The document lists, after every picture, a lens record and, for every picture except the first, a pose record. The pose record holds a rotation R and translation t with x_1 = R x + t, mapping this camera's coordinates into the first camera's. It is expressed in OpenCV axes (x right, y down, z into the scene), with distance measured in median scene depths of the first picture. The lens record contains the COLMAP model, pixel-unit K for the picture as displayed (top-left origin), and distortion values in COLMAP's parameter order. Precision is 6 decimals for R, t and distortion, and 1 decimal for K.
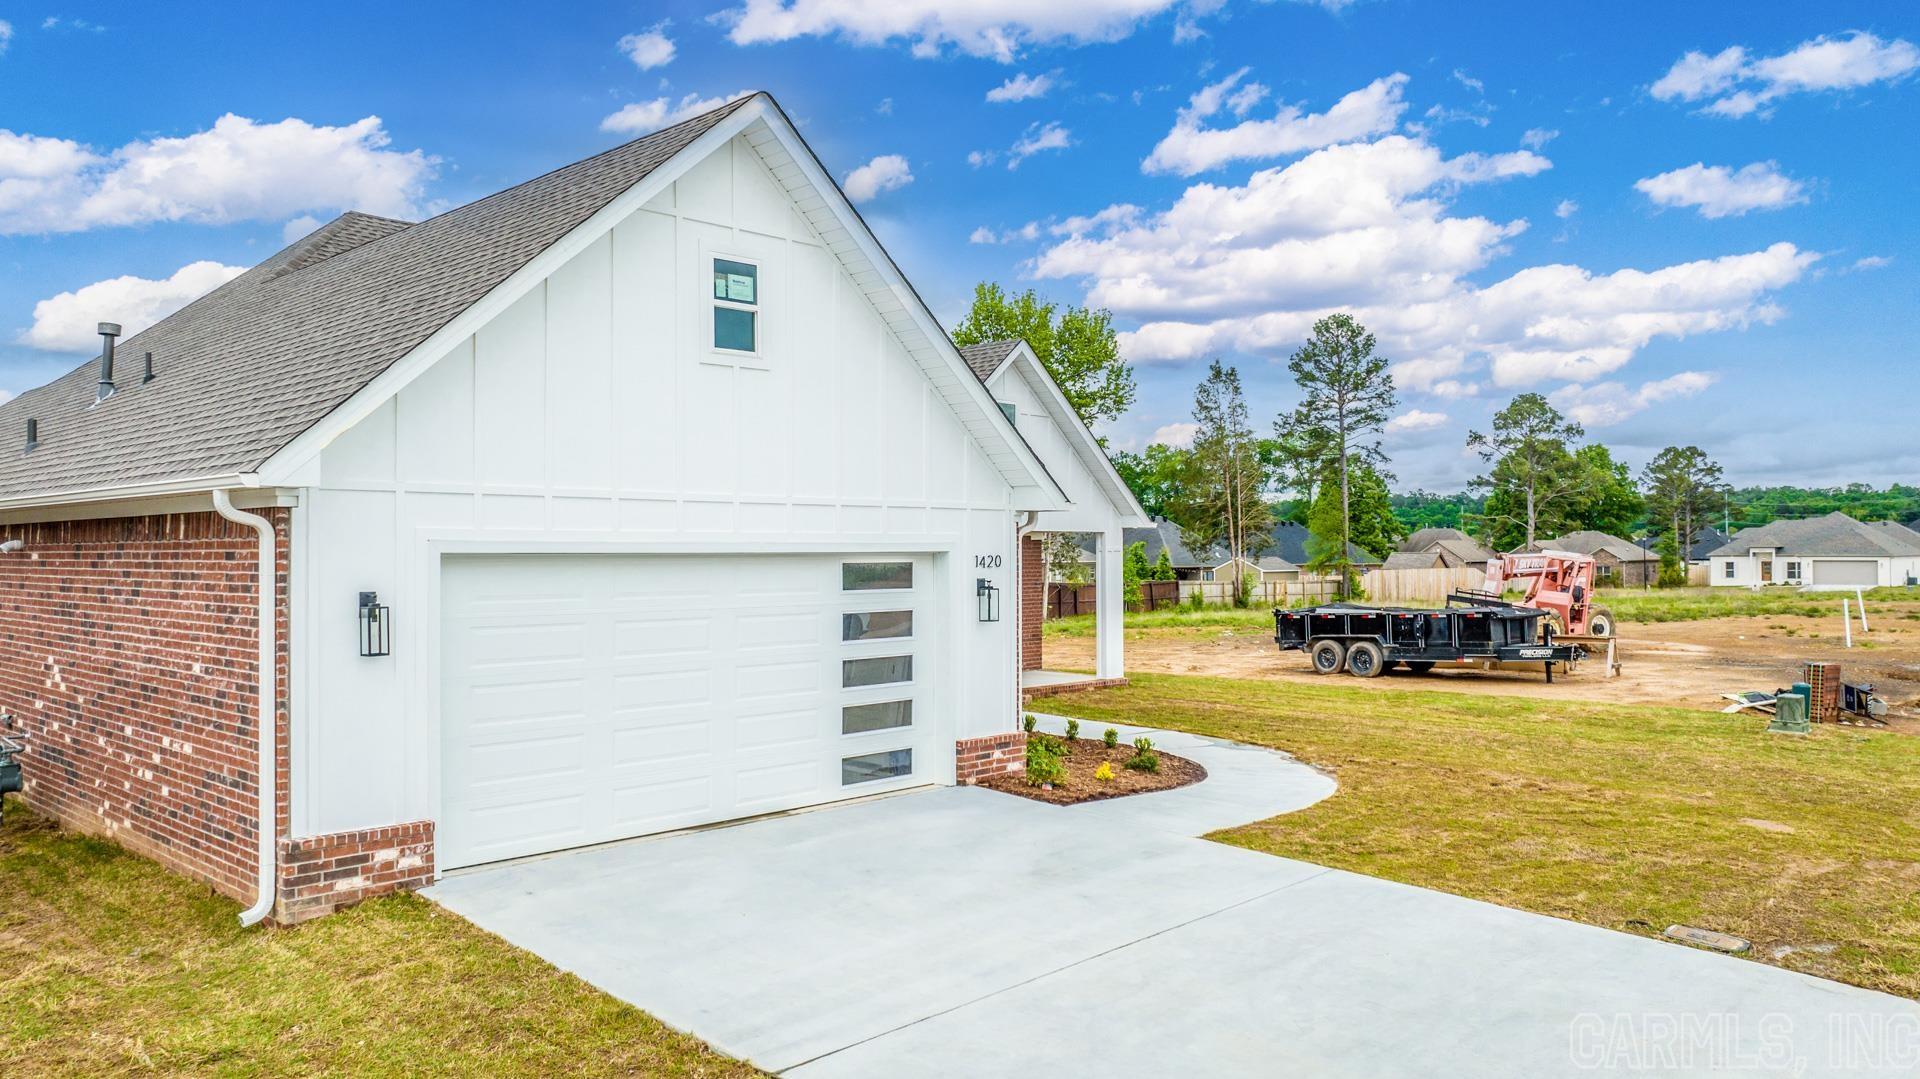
lens RADIAL K [[1355.5, 0, 950.9], [0, 1355.5, 546.3], [0, 0, 1]] dist [-0.026748, 0.009677]
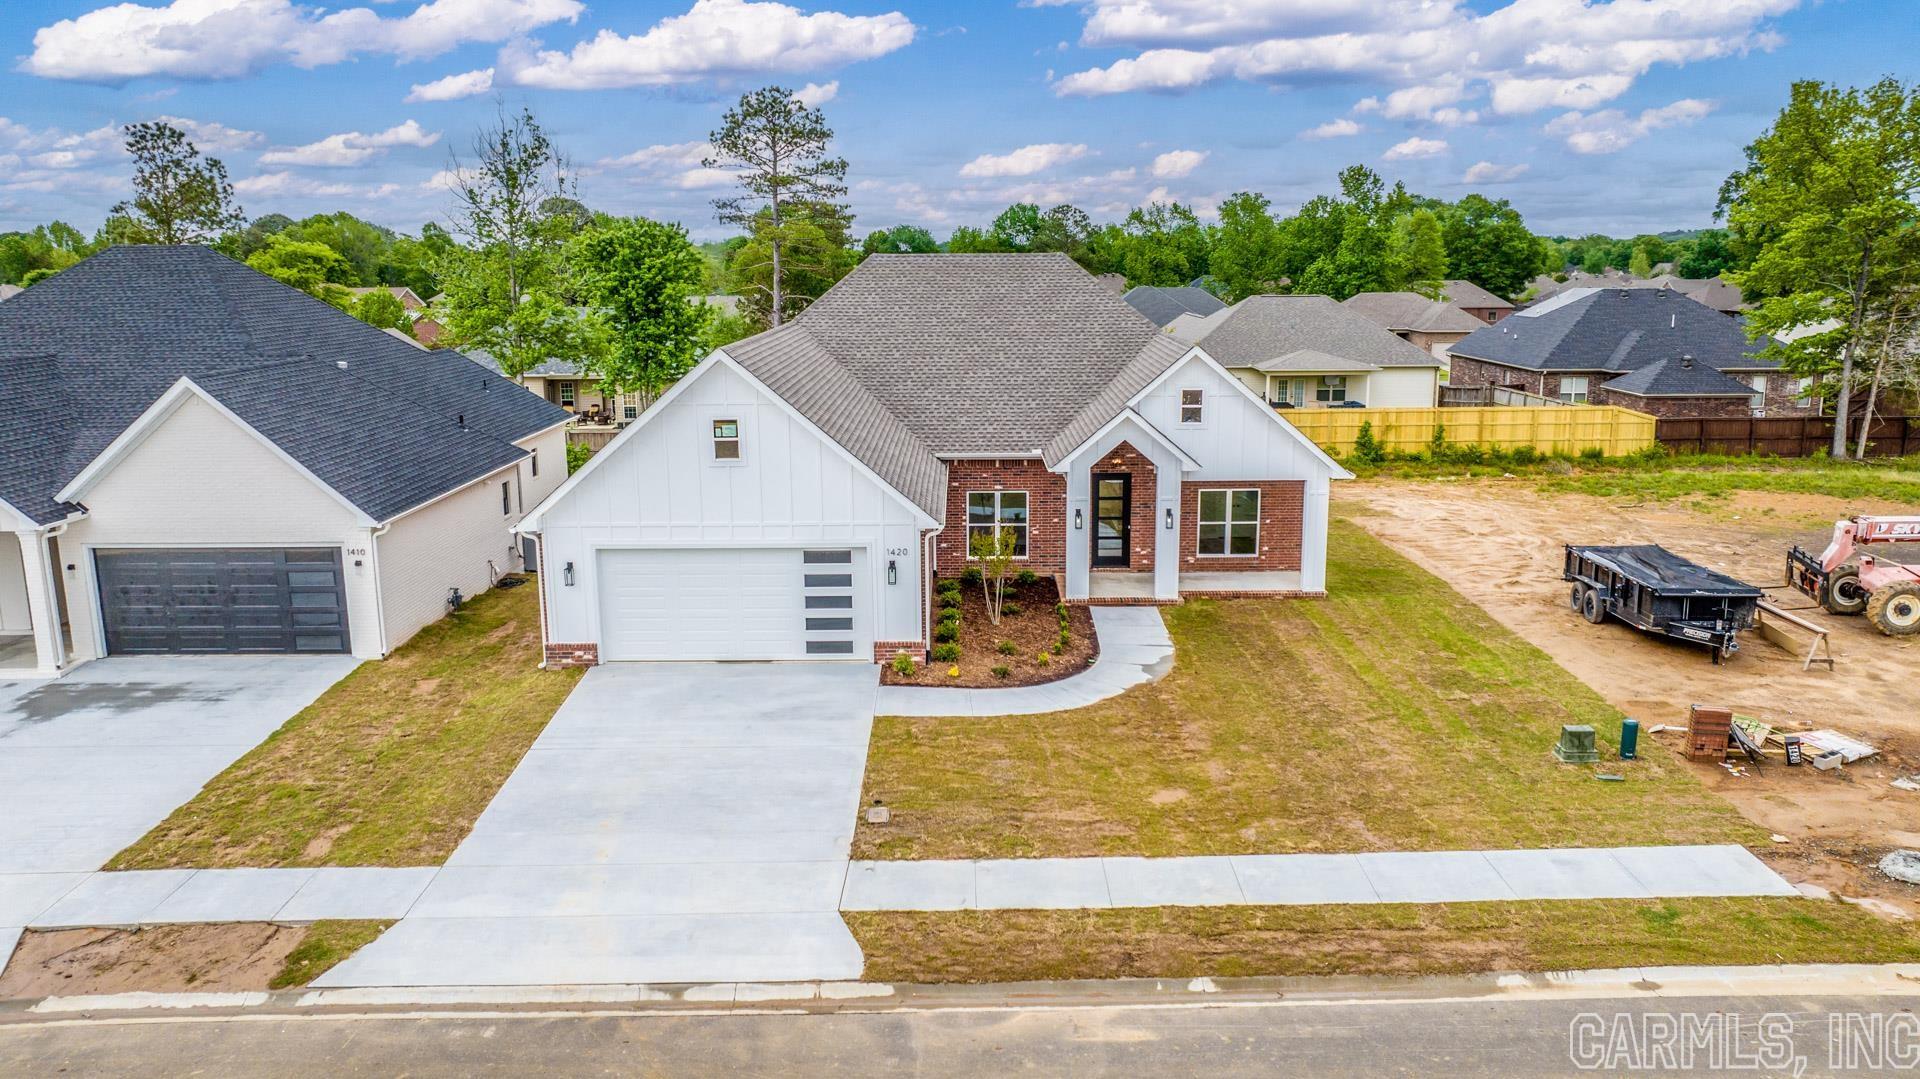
lens RADIAL K [[1355.5, 0, 950.7], [0, 1355.5, 552.0], [0, 0, 1]] dist [-0.026748, 0.009677]
pose [[0.684135, 0.151401, -0.713469, 1.489714], [0.009795, 0.976222, 0.216550, -0.414483], [0.729290, -0.155138, 0.666384, -0.210944]]
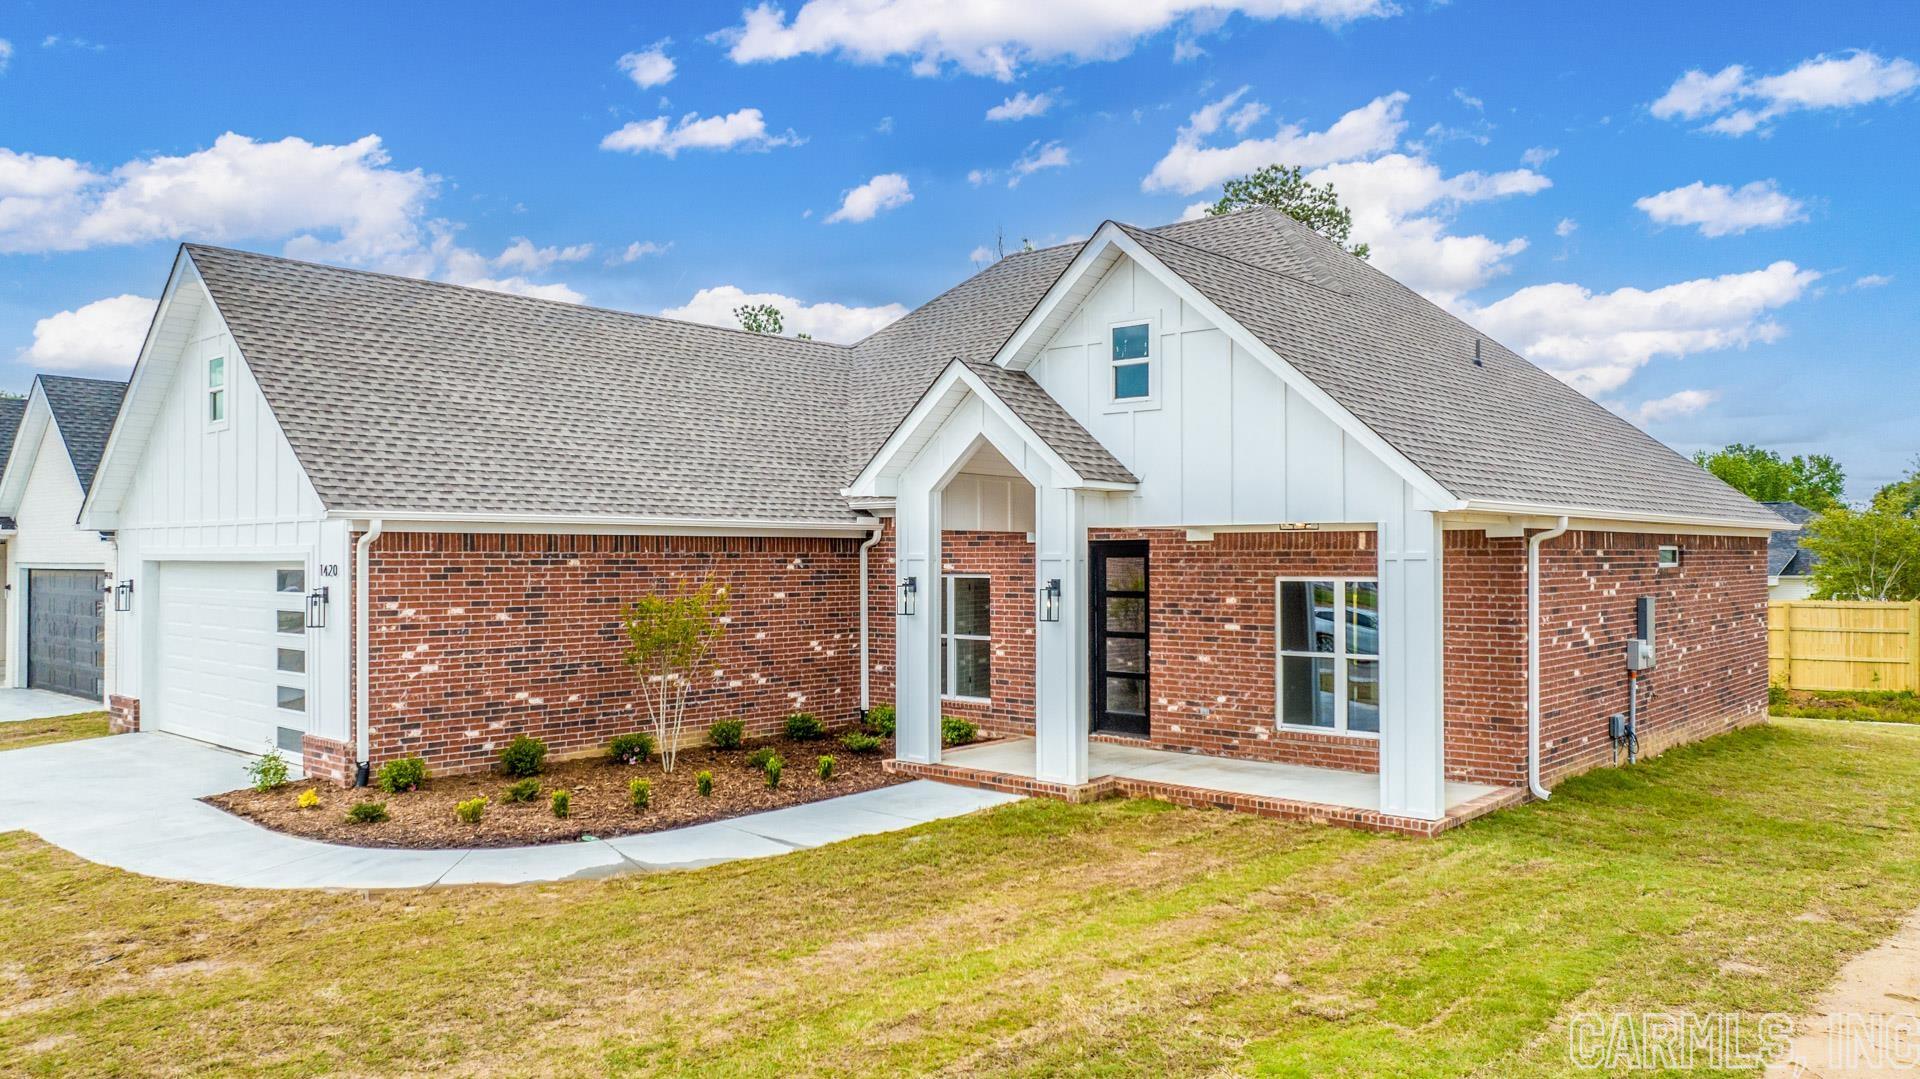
lens RADIAL K [[1355.5, 0, 955.5], [0, 1355.5, 540.8], [0, 0, 1]] dist [-0.026748, 0.009677]
pose [[0.031722, -0.007361, -0.999470, 1.132339], [0.005947, 0.999957, -0.007176, -0.001303], [0.999479, -0.005716, 0.031765, 1.518951]]
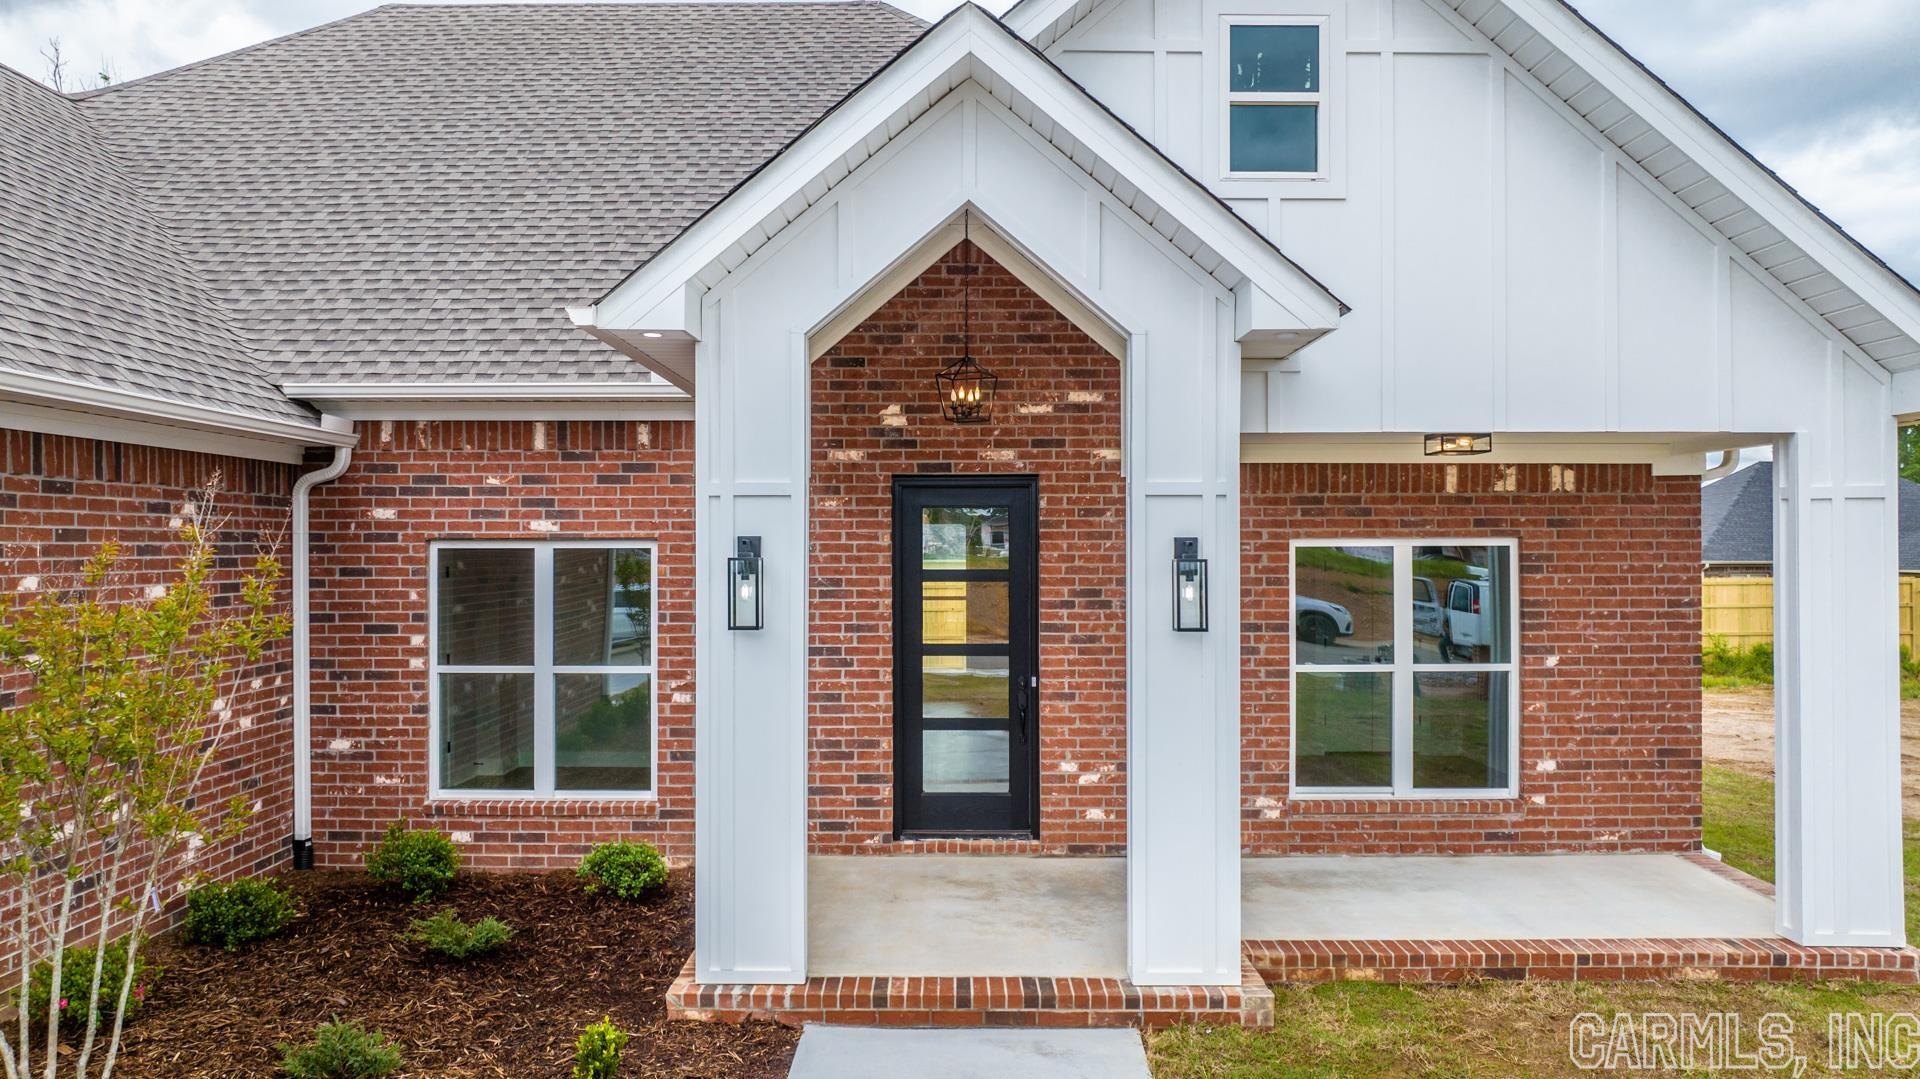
lens RADIAL K [[1355.5, 0, 957.7], [0, 1355.5, 546.5], [0, 0, 1]] dist [-0.026748, 0.009677]
pose [[0.689127, 0.003798, -0.724631, 0.363256], [0.001493, 0.999977, 0.006661, 0.021483], [0.724639, -0.005673, 0.689105, 1.239934]]
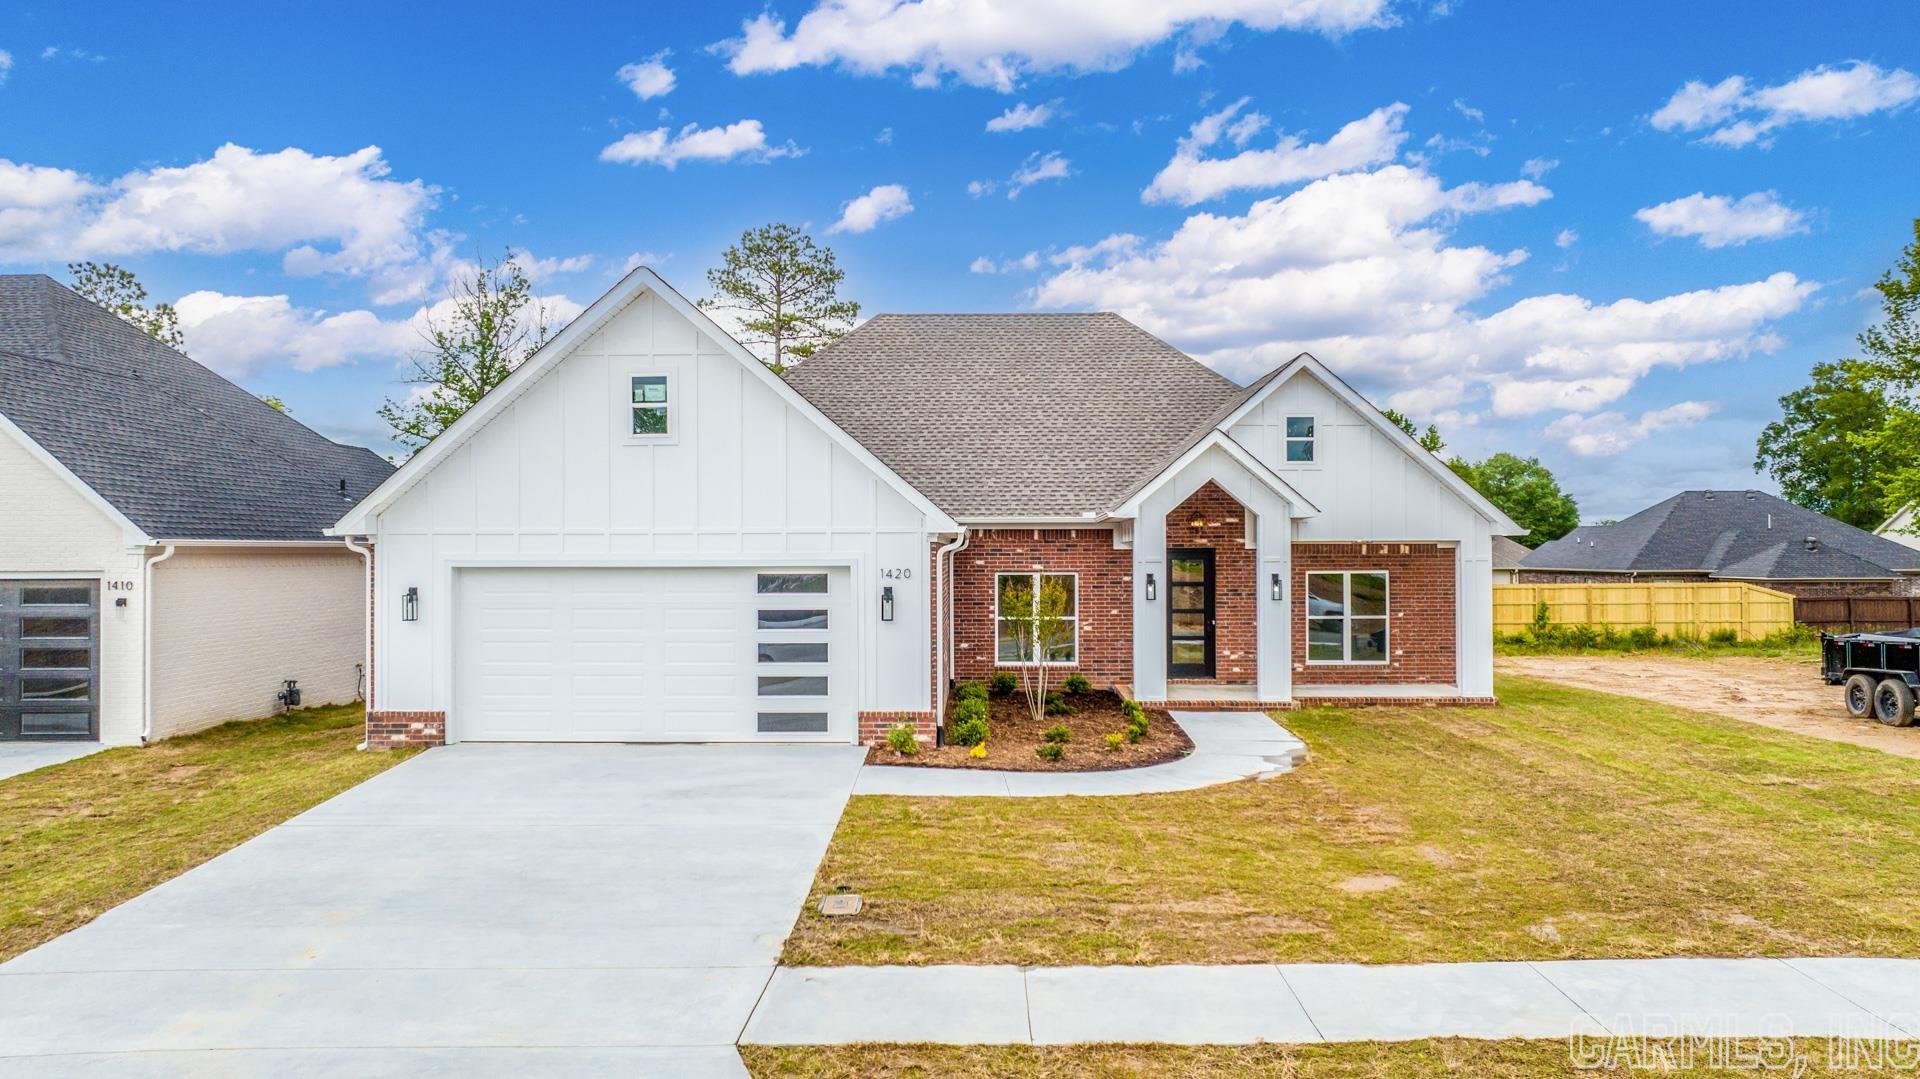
lens RADIAL K [[1355.5, 0, 954.1], [0, 1355.5, 548.2], [0, 0, 1]] dist [-0.026748, 0.009677]
pose [[0.674542, 0.000052, -0.738236, 1.048821], [0.003990, 0.999985, 0.003716, -0.017972], [0.738226, -0.005452, 0.674532, 0.192522]]
